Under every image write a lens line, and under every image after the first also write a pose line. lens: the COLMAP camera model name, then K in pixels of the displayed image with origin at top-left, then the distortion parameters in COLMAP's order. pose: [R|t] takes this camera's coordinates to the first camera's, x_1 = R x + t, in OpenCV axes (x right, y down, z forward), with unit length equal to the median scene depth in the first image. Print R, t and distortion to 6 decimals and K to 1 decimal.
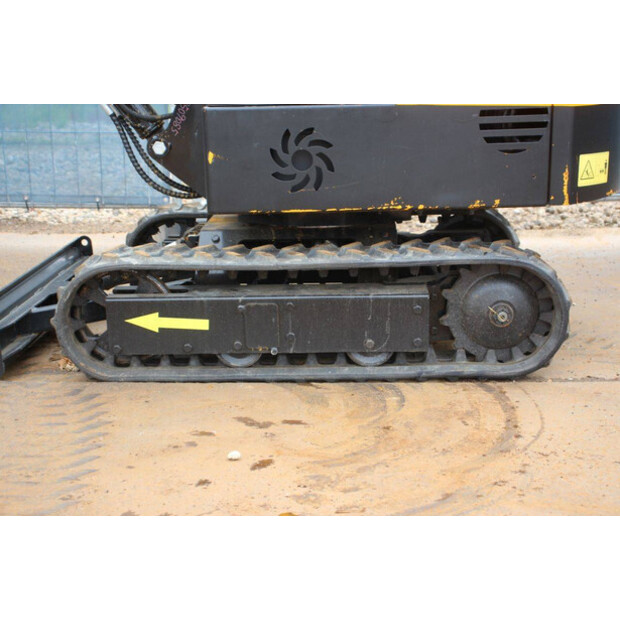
lens RADIAL K [[1030.5, 0, 310.0], [0, 1030.5, 310.0], [0, 0, 1]] dist [0.115728, 0.033126]
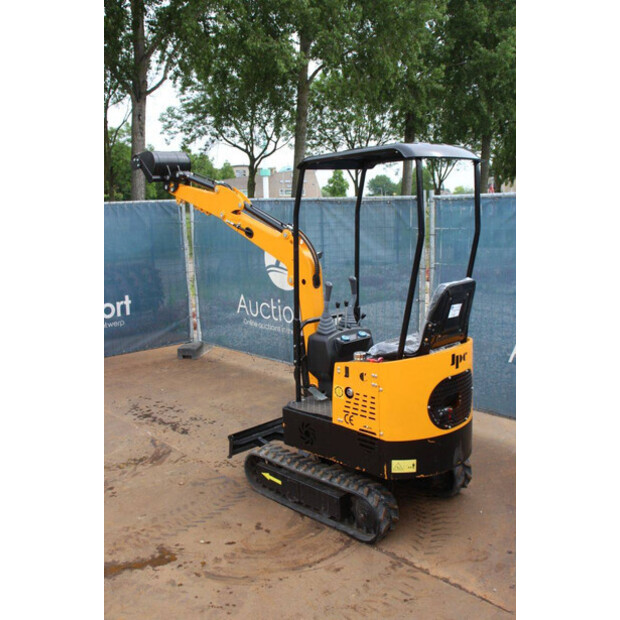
lens RADIAL K [[640.7, 0, 310.0], [0, 640.7, 310.0], [0, 0, 1]] dist [-0.117842, 0.269130]
pose [[0.719242, 0.107973, -0.686319, 1.053535], [-0.141908, 0.989855, 0.007011, -0.458108], [0.680113, 0.092351, 0.727267, -0.204472]]
